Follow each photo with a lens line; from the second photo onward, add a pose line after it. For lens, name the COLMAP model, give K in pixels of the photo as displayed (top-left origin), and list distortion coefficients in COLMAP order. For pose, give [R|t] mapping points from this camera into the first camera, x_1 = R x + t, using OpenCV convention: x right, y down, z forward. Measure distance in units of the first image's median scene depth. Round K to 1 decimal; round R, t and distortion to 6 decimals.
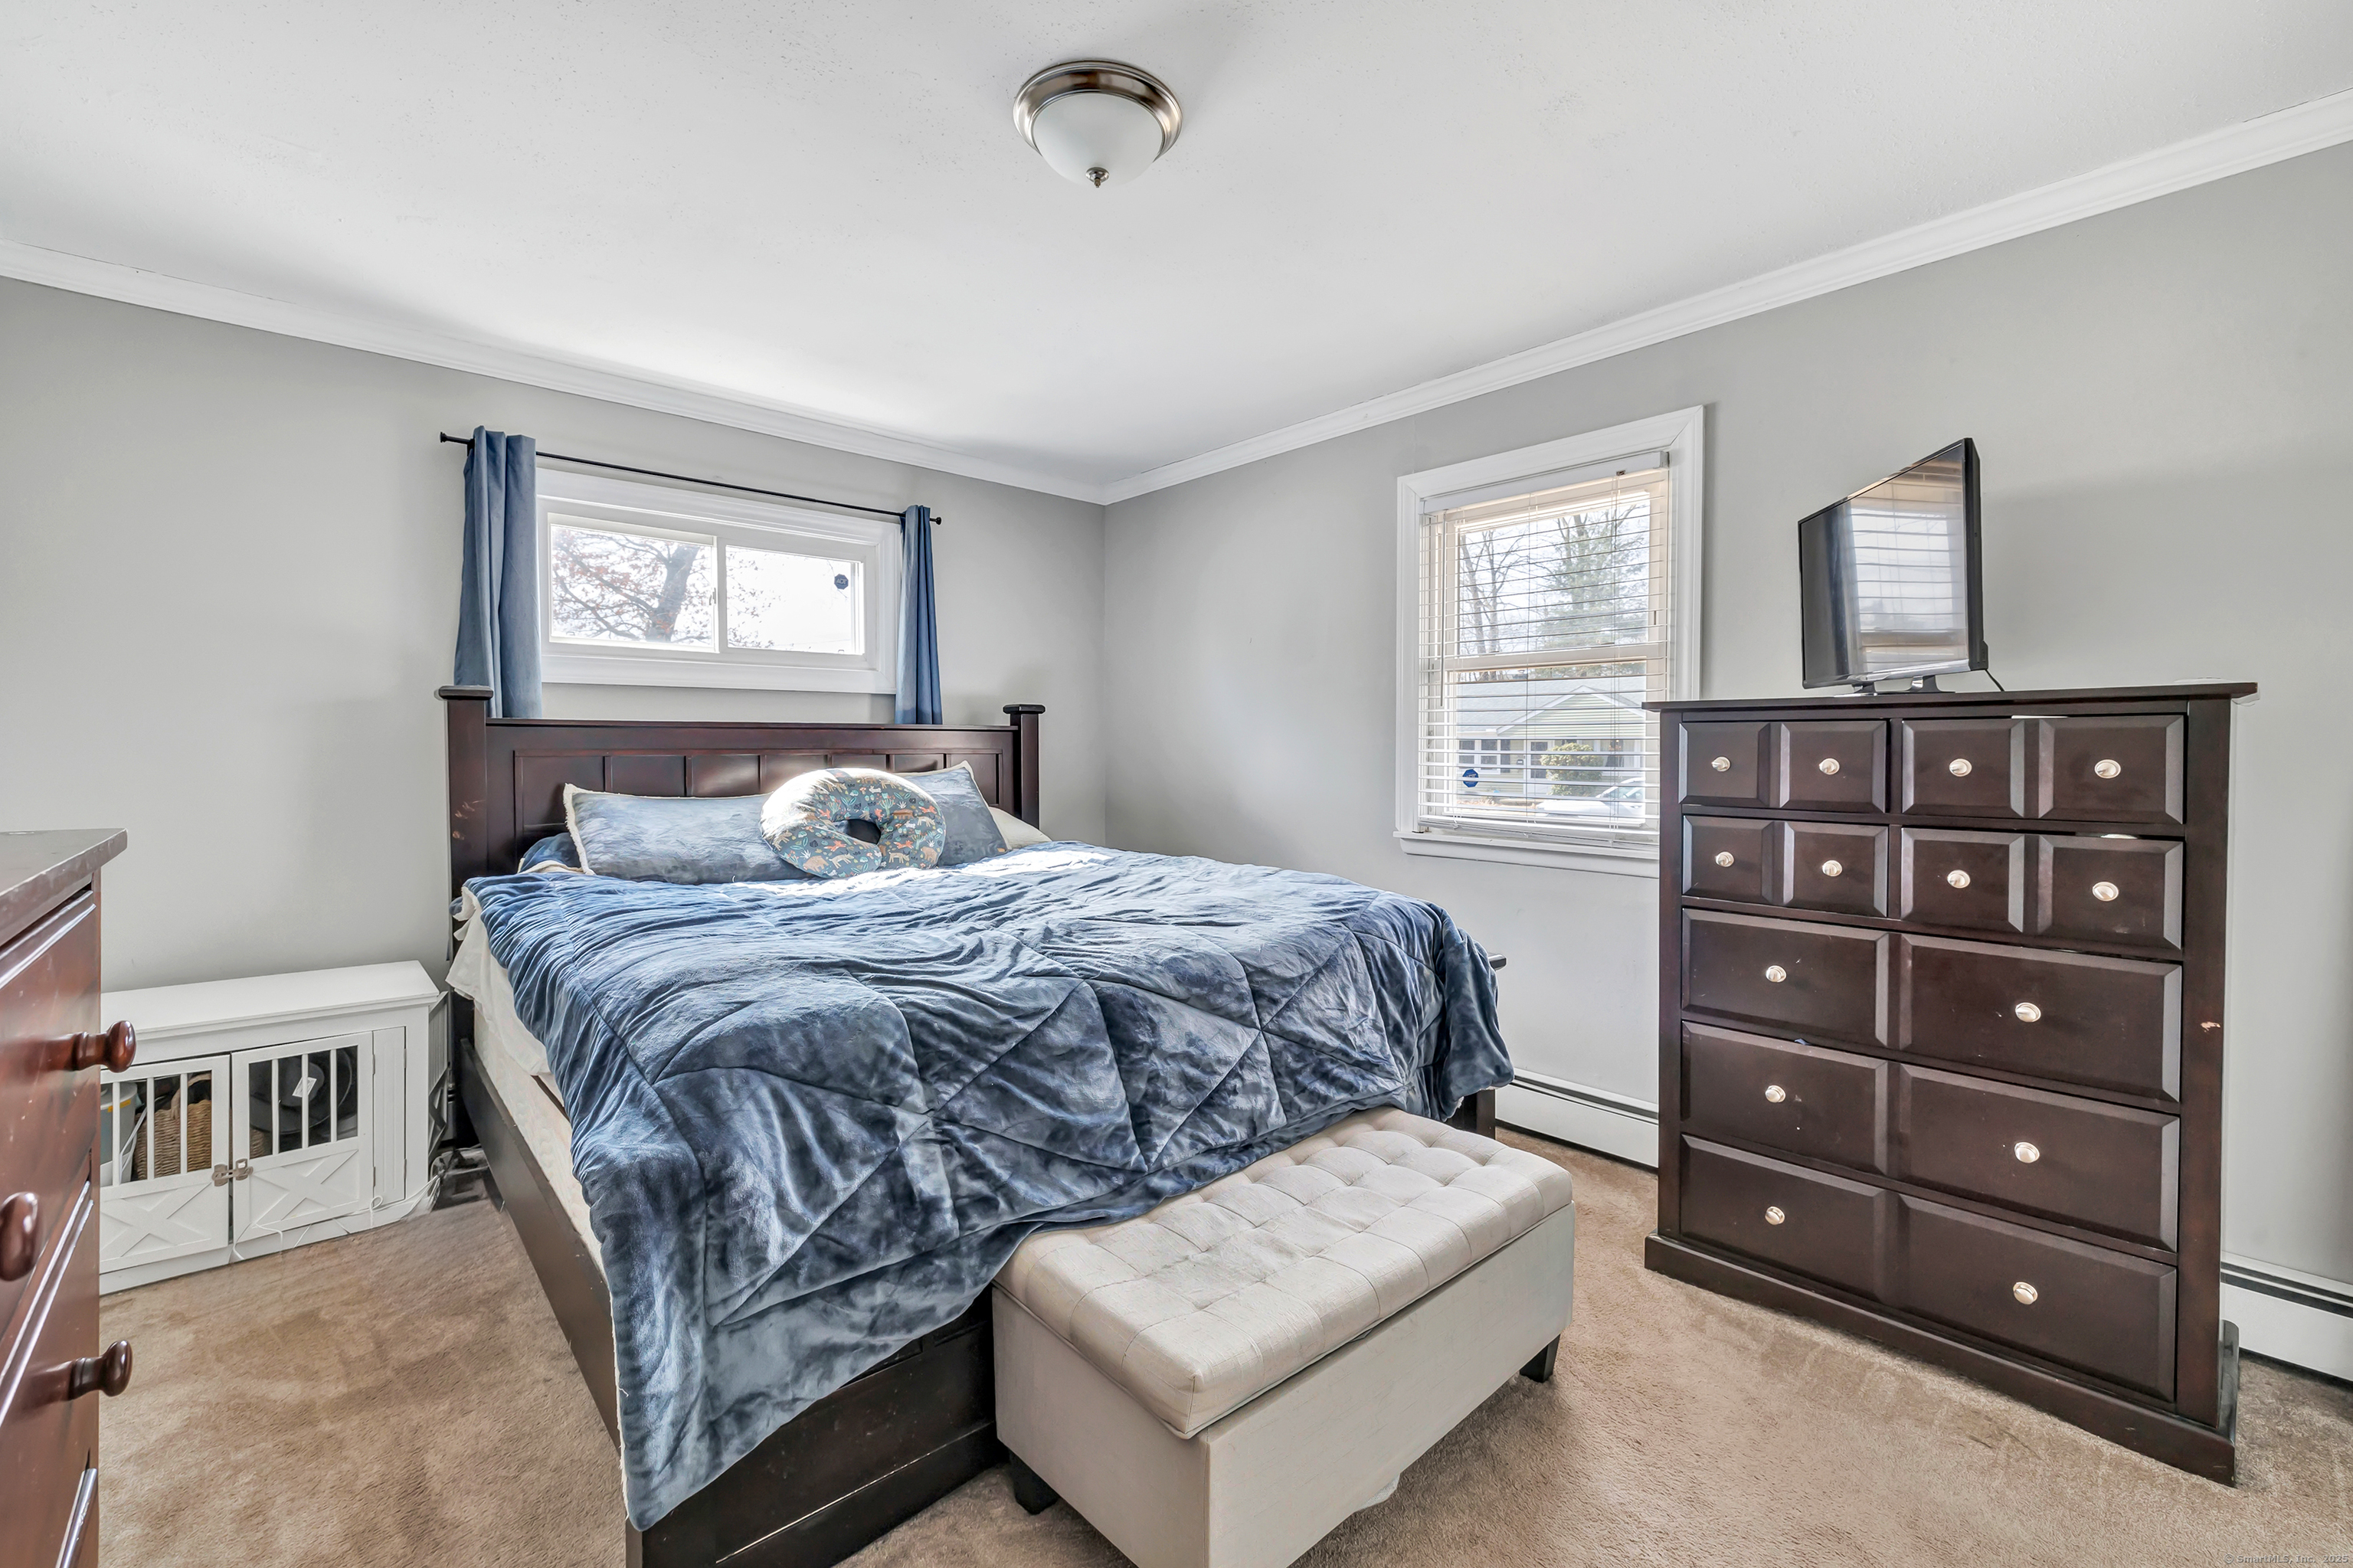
lens RADIAL K [[1001.5, 0, 1180.9], [0, 1001.5, 767.0], [0, 0, 1]] dist [0.005791, -0.000892]
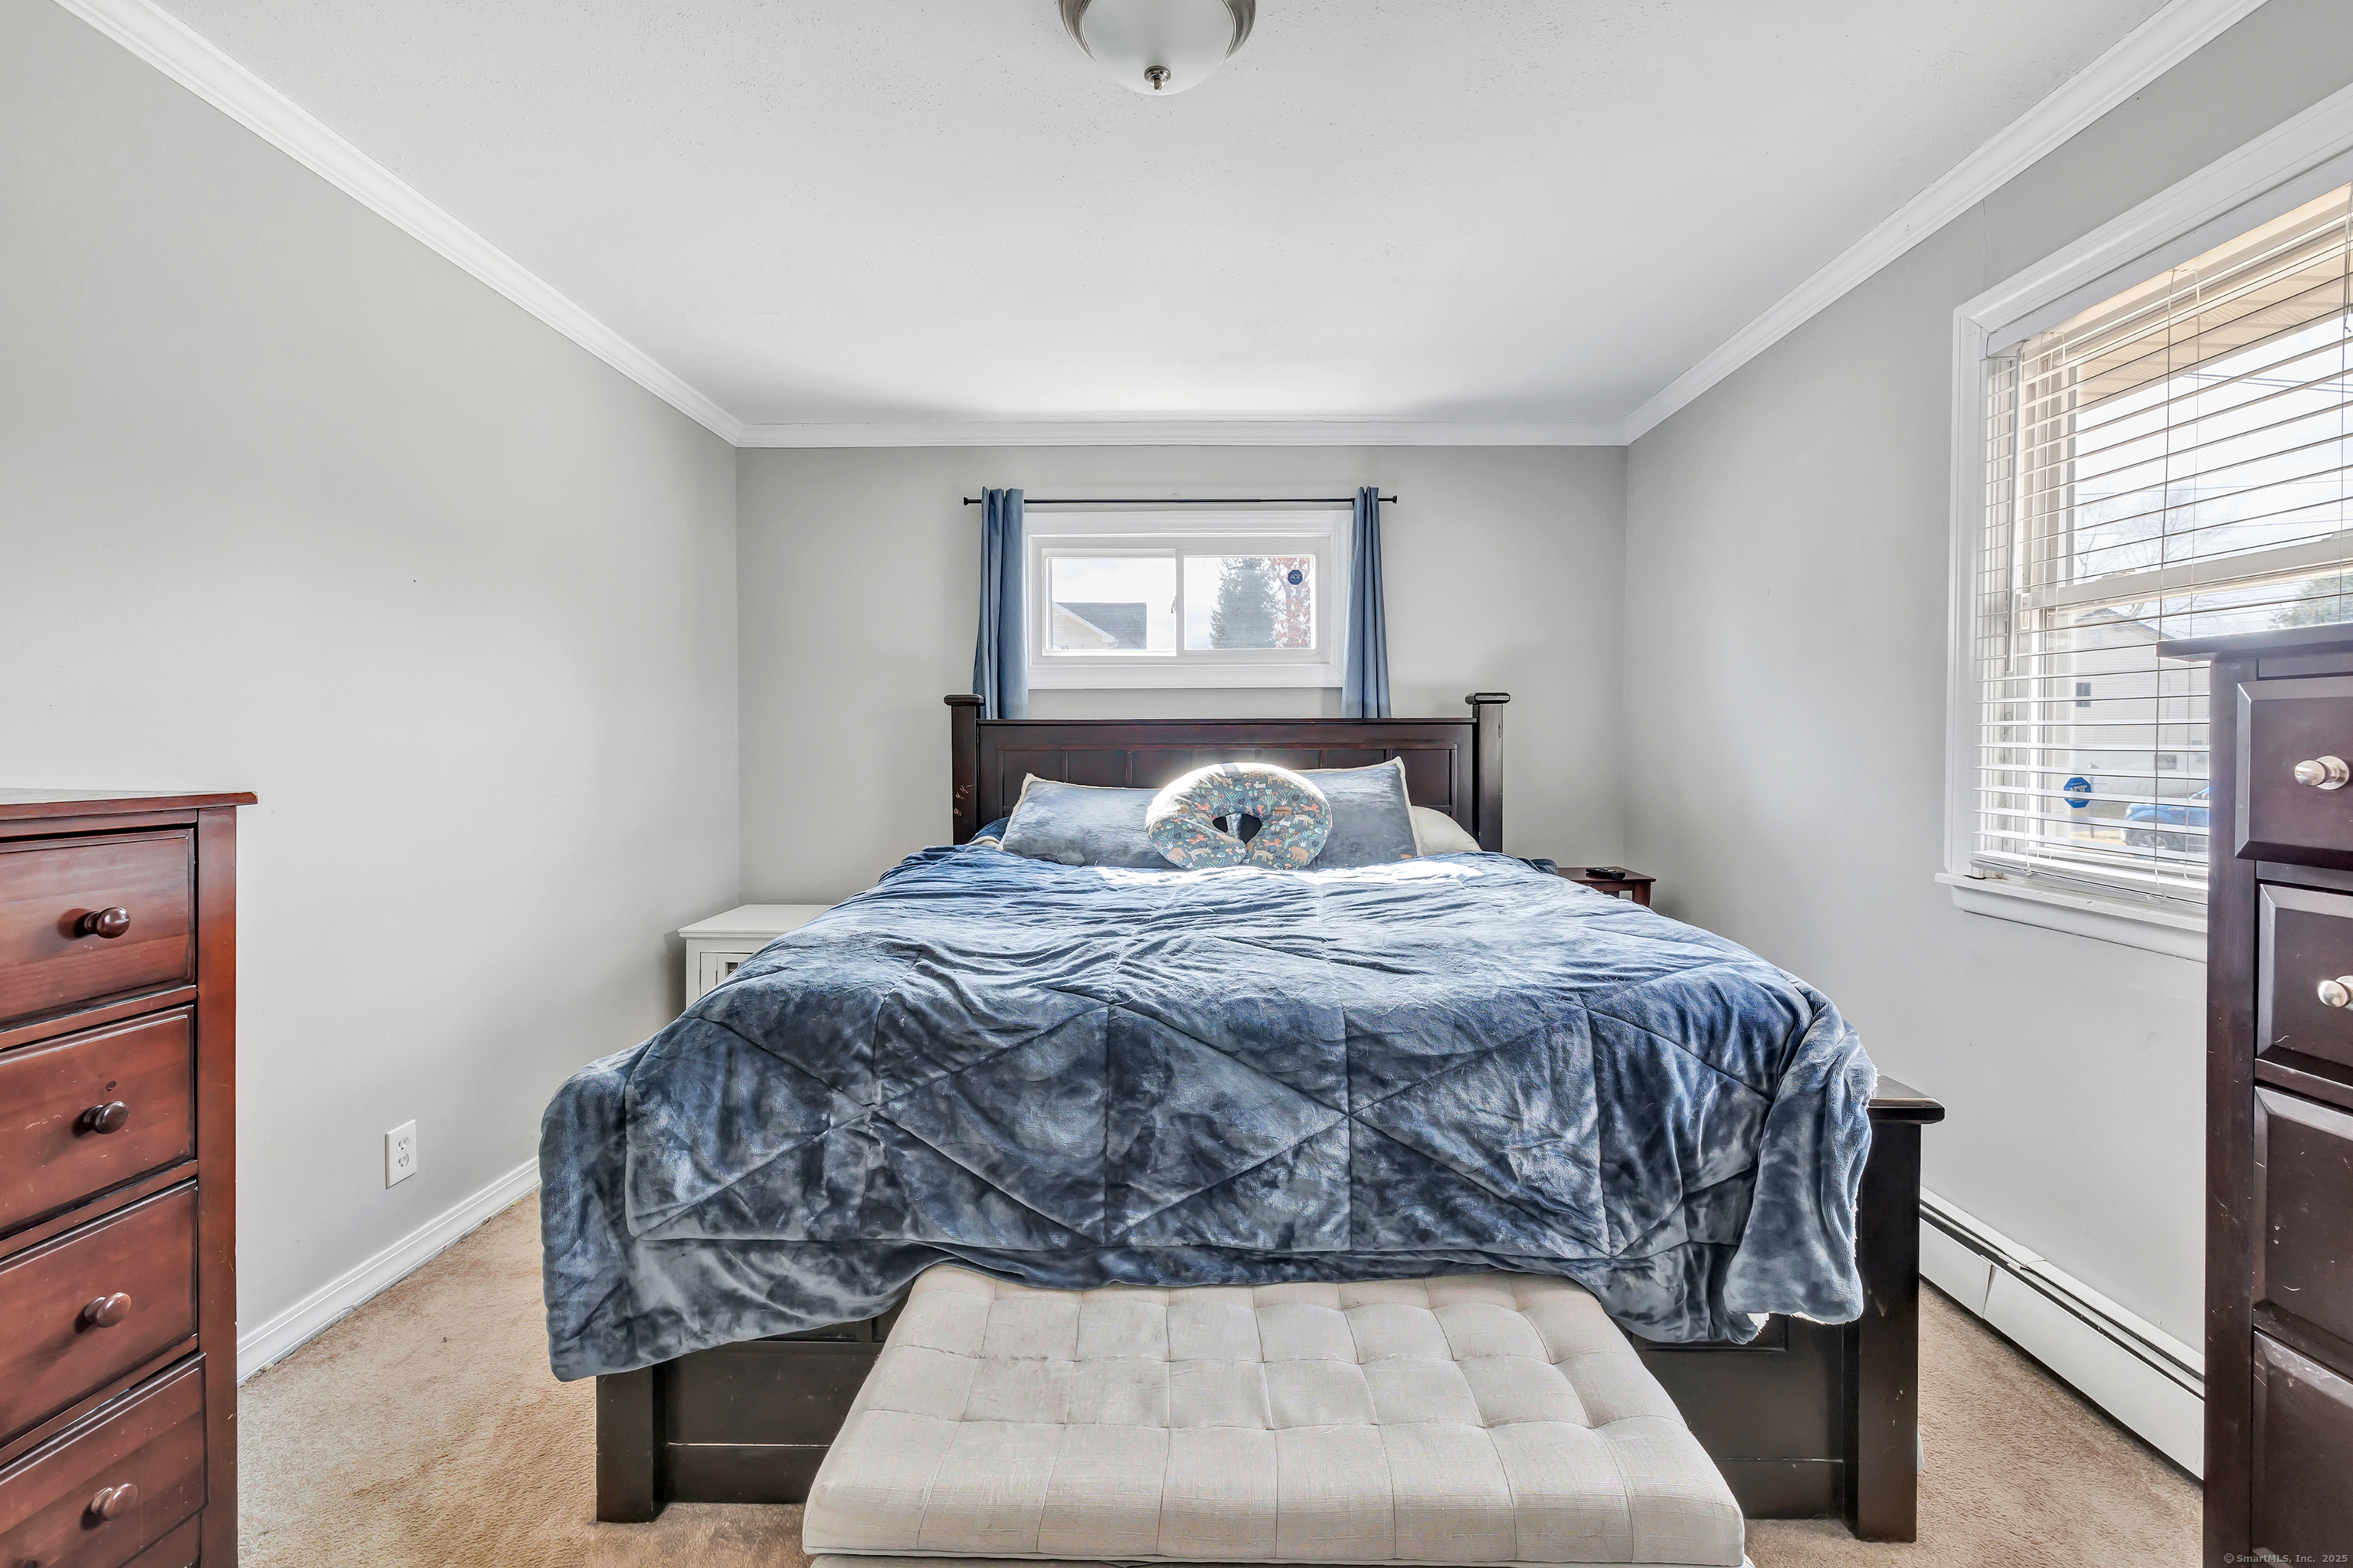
lens RADIAL K [[1001.5, 0, 1179.9], [0, 1001.5, 766.6], [0, 0, 1]] dist [0.005791, -0.000892]
pose [[0.736163, 0.013632, -0.676667, 0.476922], [-0.011716, 0.999904, 0.007398, -0.003192], [0.676703, 0.002481, 0.736252, 0.348517]]
